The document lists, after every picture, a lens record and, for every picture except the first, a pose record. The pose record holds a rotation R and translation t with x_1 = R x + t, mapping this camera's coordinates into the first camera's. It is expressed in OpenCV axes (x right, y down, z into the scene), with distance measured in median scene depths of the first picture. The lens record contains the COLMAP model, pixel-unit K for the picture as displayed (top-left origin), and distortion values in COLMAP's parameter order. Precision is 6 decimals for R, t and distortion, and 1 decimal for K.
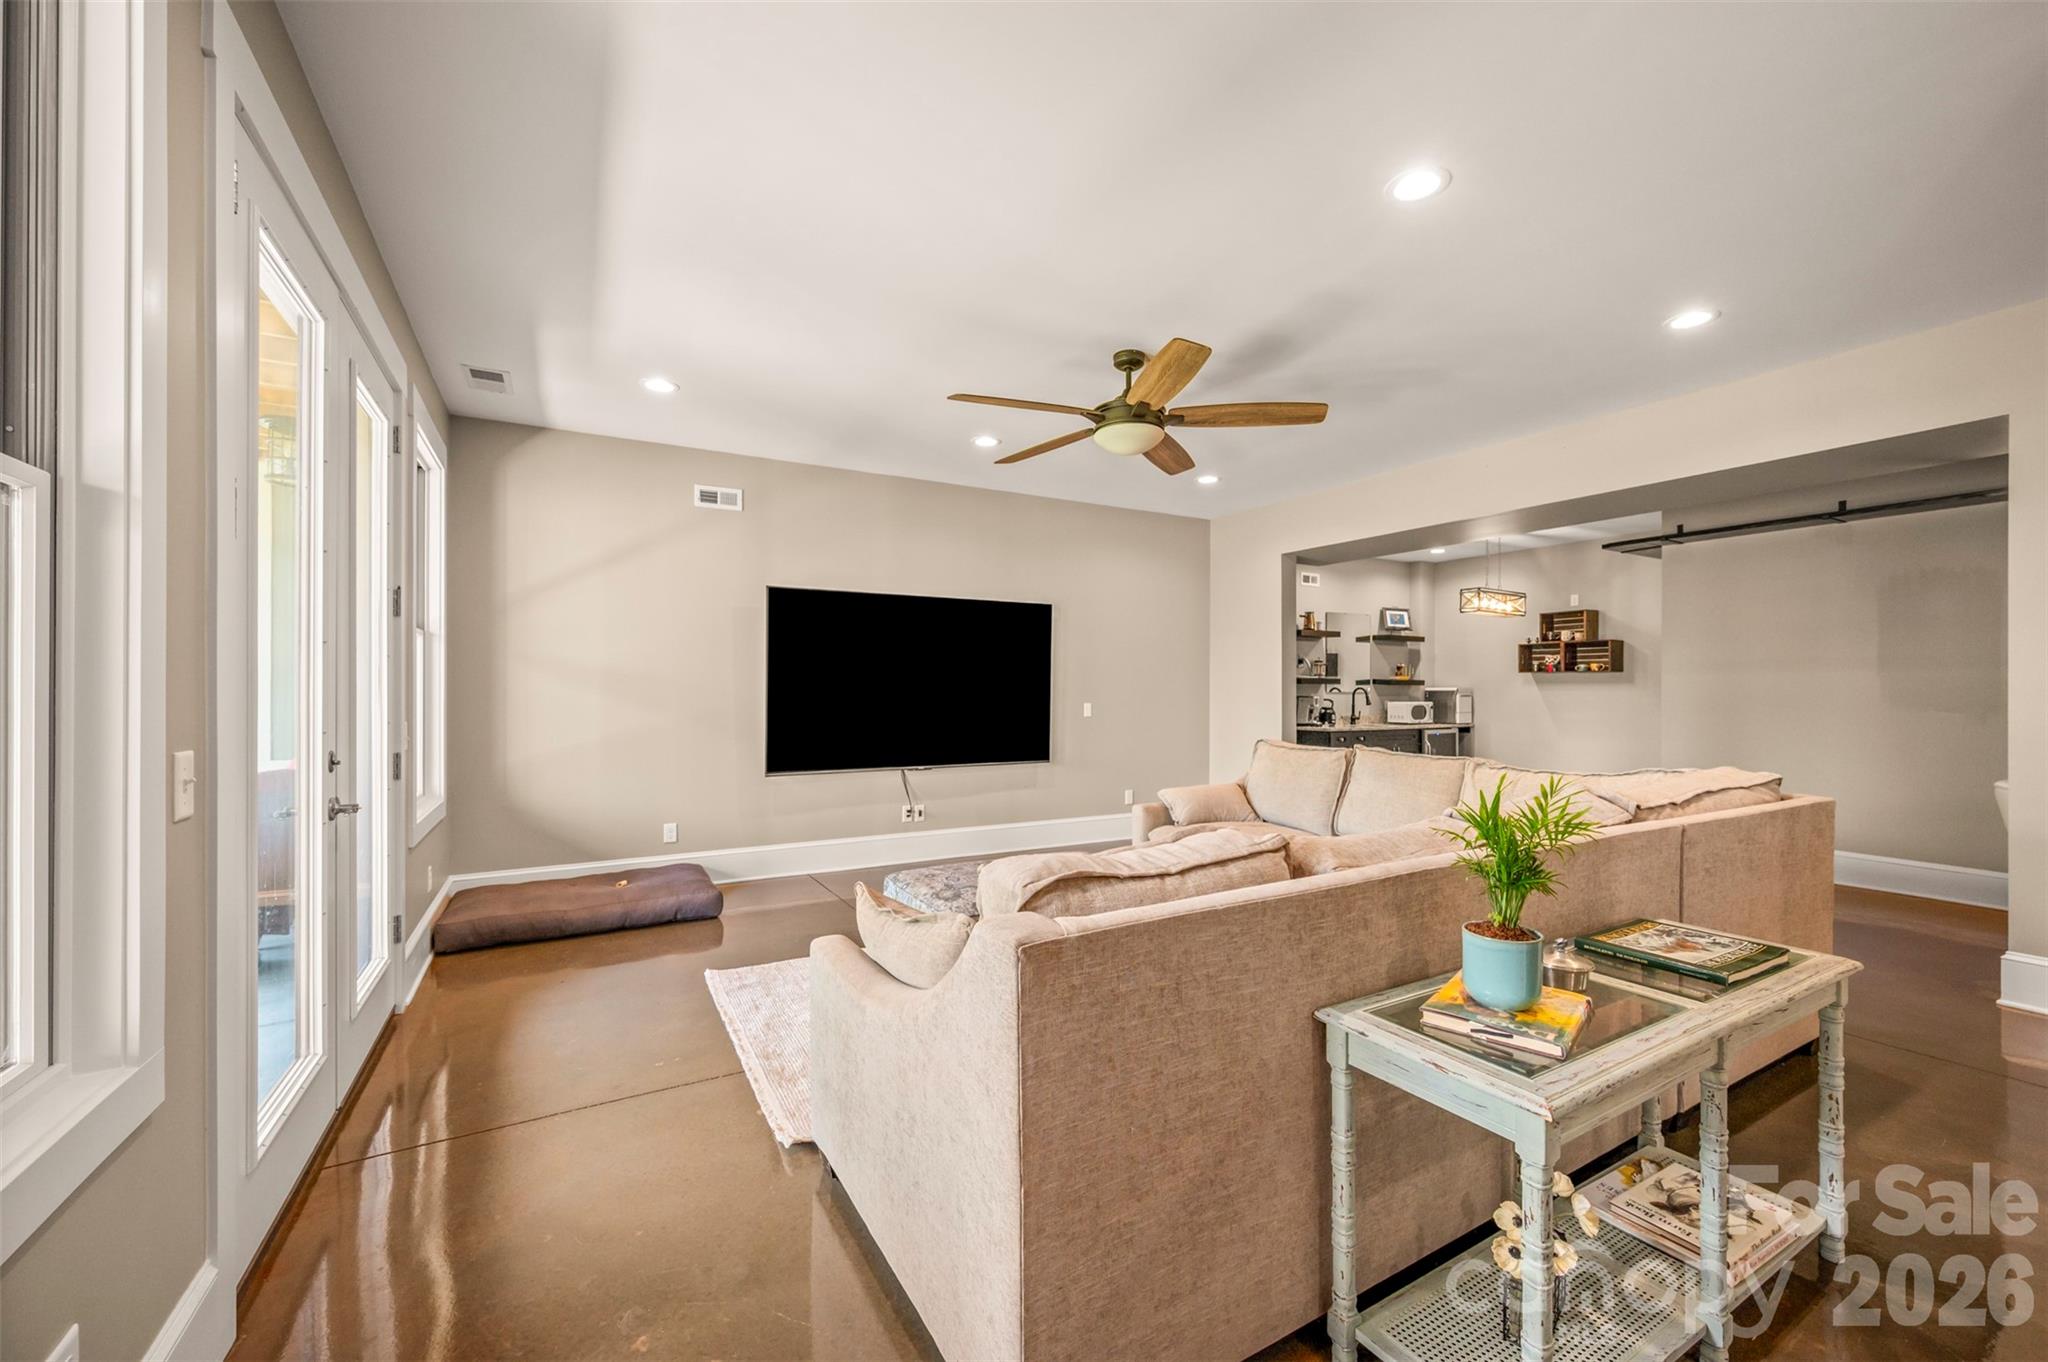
lens RADIAL K [[813.1, 0, 1024.4], [0, 813.1, 691.4], [0, 0, 1]] dist [0.001754, -0.000802]
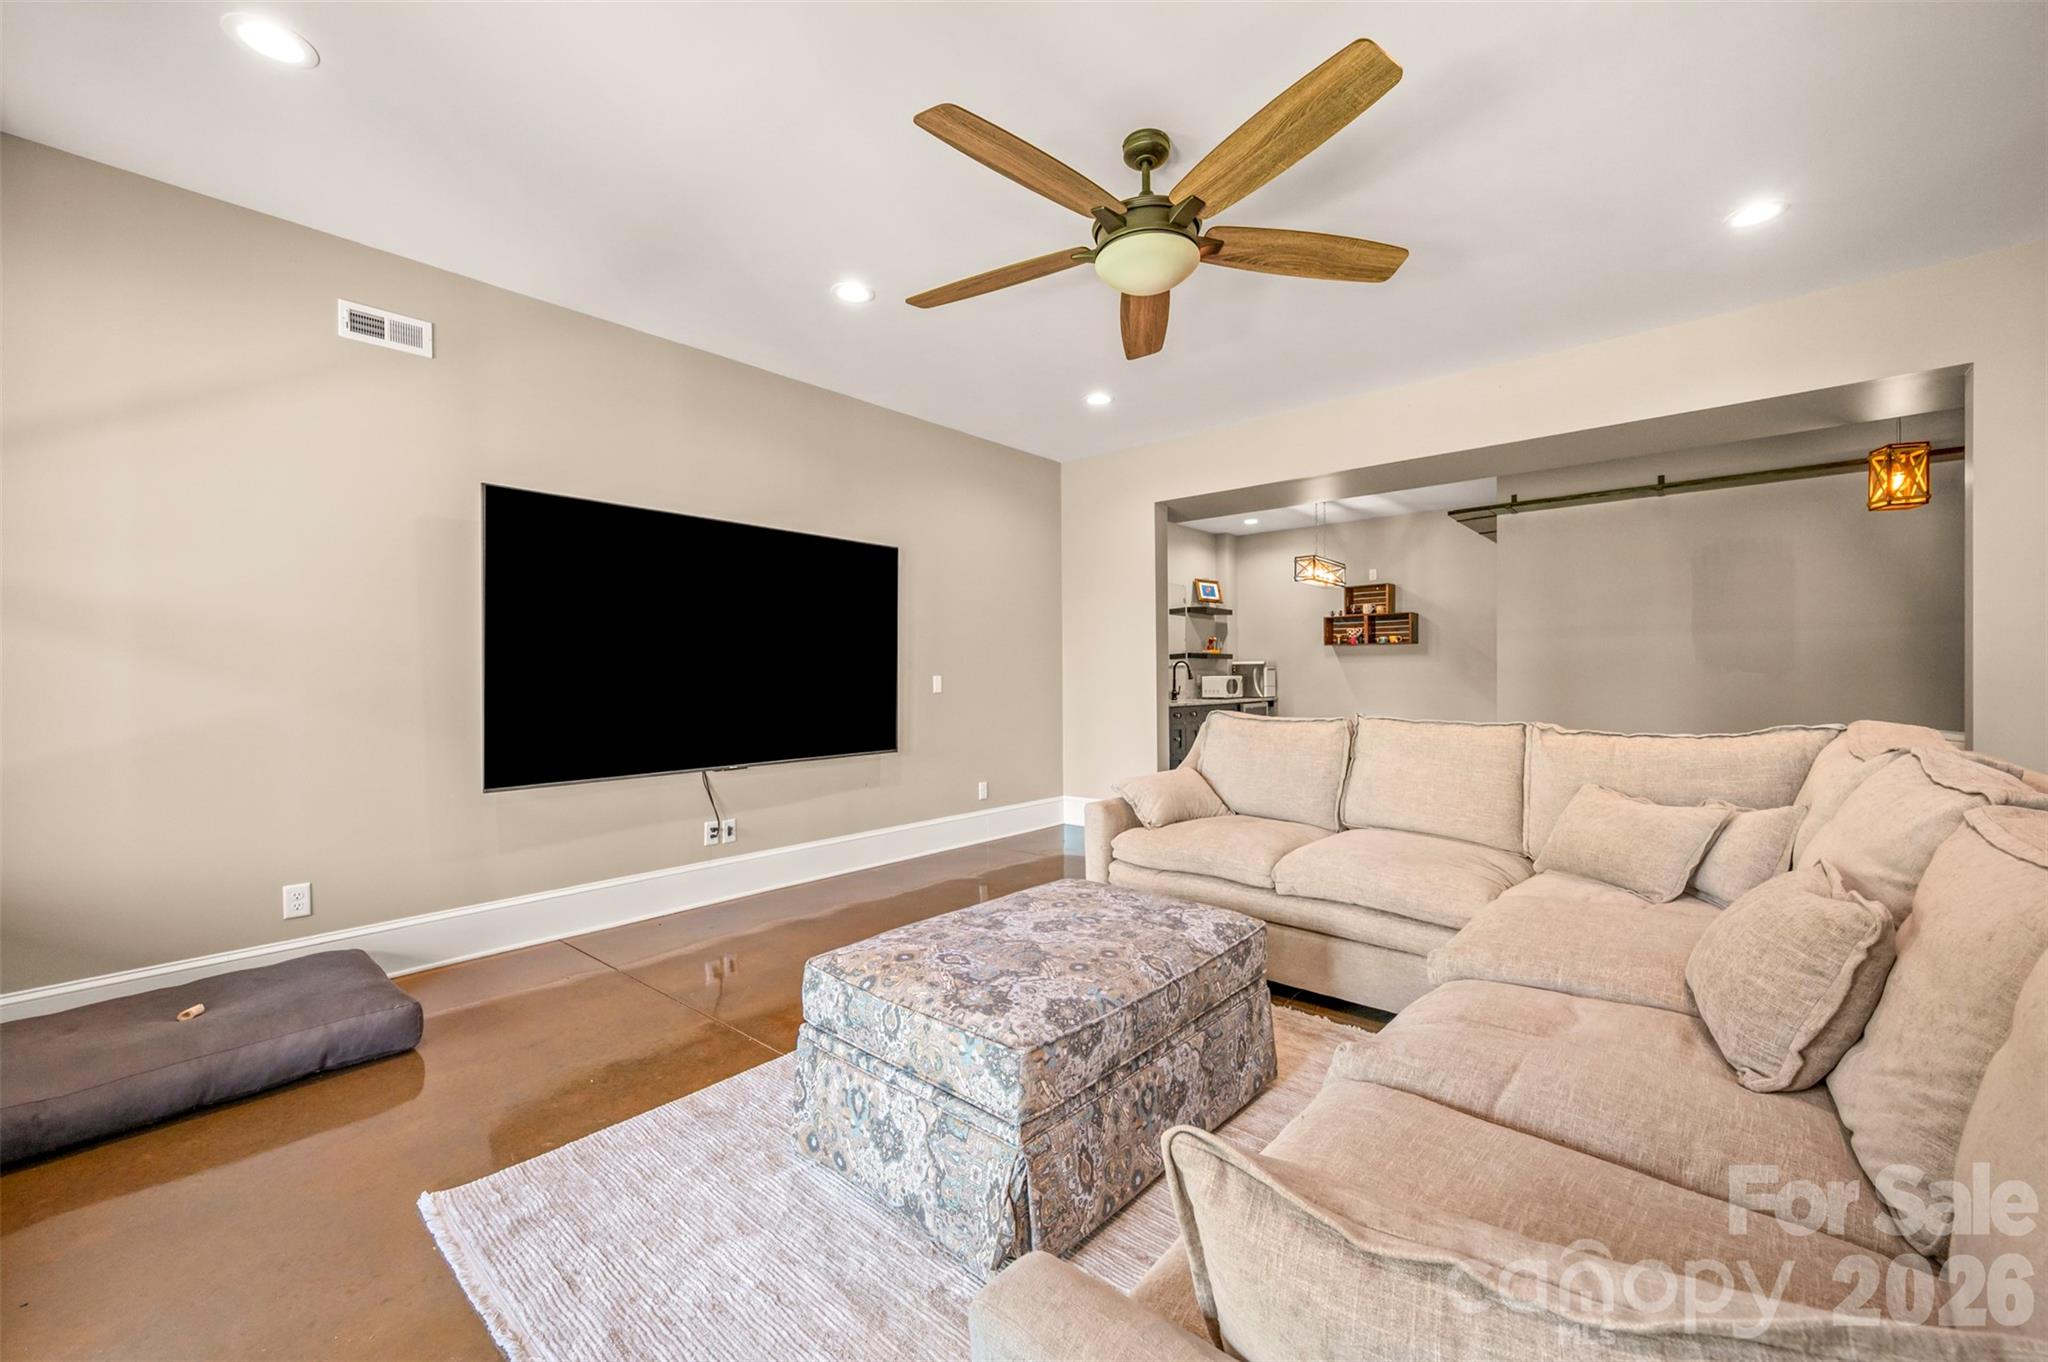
lens RADIAL K [[813.1, 0, 1020.6], [0, 813.1, 685.2], [0, 0, 1]] dist [0.001754, -0.000802]
pose [[0.940544, -0.012656, 0.339437, -0.098441], [0.010221, 0.999908, 0.008958, 0.014813], [-0.339519, -0.004956, 0.940586, 0.191065]]
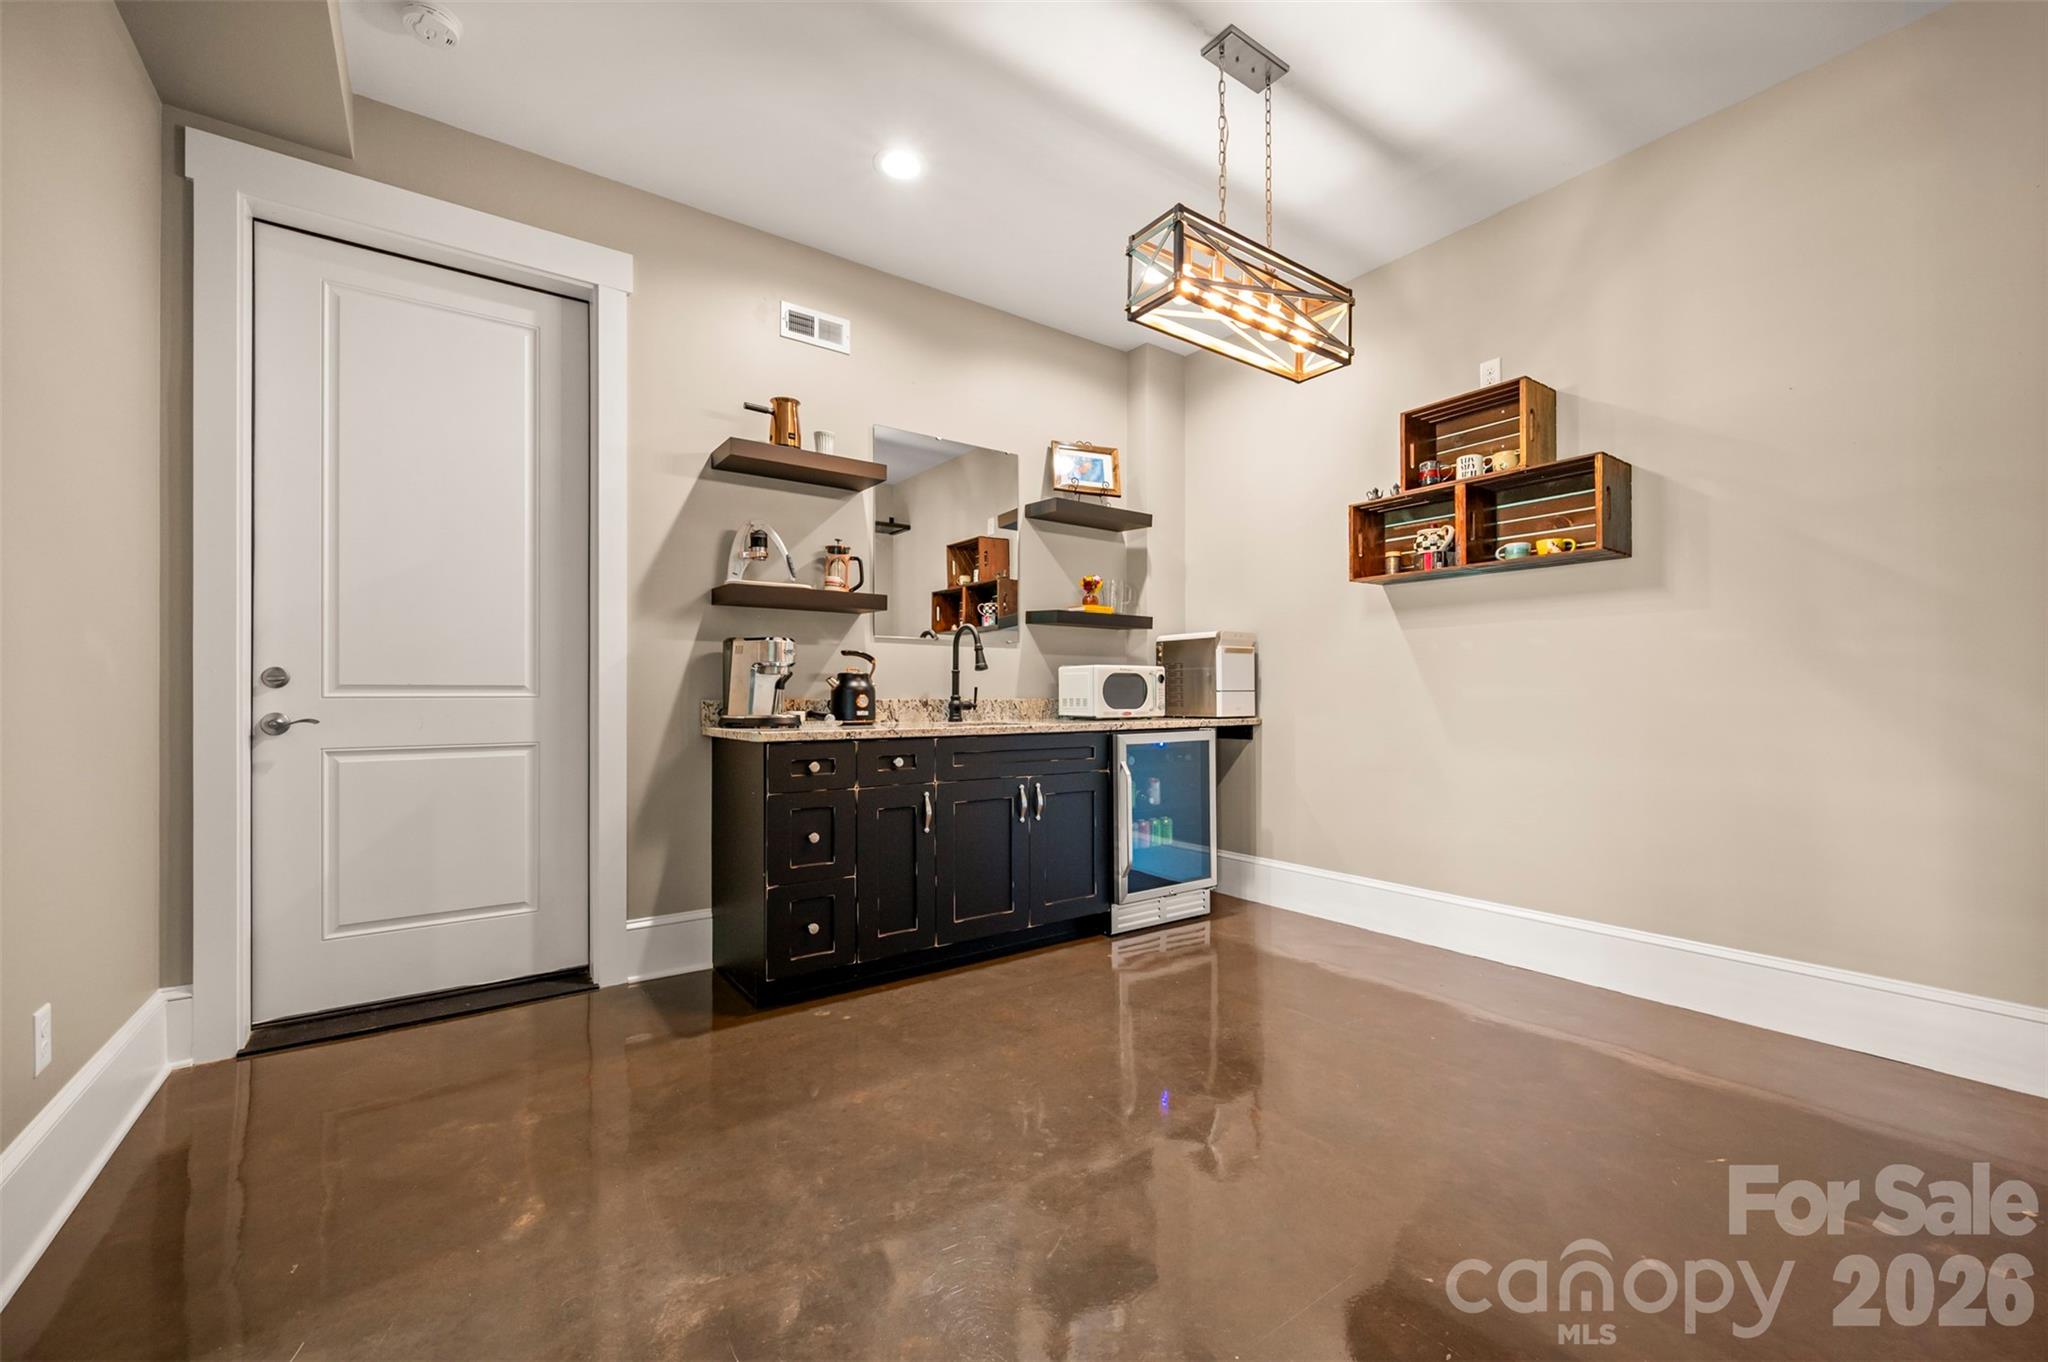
lens RADIAL K [[813.1, 0, 1033.0], [0, 813.1, 682.5], [0, 0, 1]] dist [0.001754, -0.000802]
pose [[0.993498, -0.000171, 0.113853, 0.451270], [0.002489, 0.999793, -0.020217, 0.034189], [-0.113826, 0.020368, 0.993292, 0.694362]]
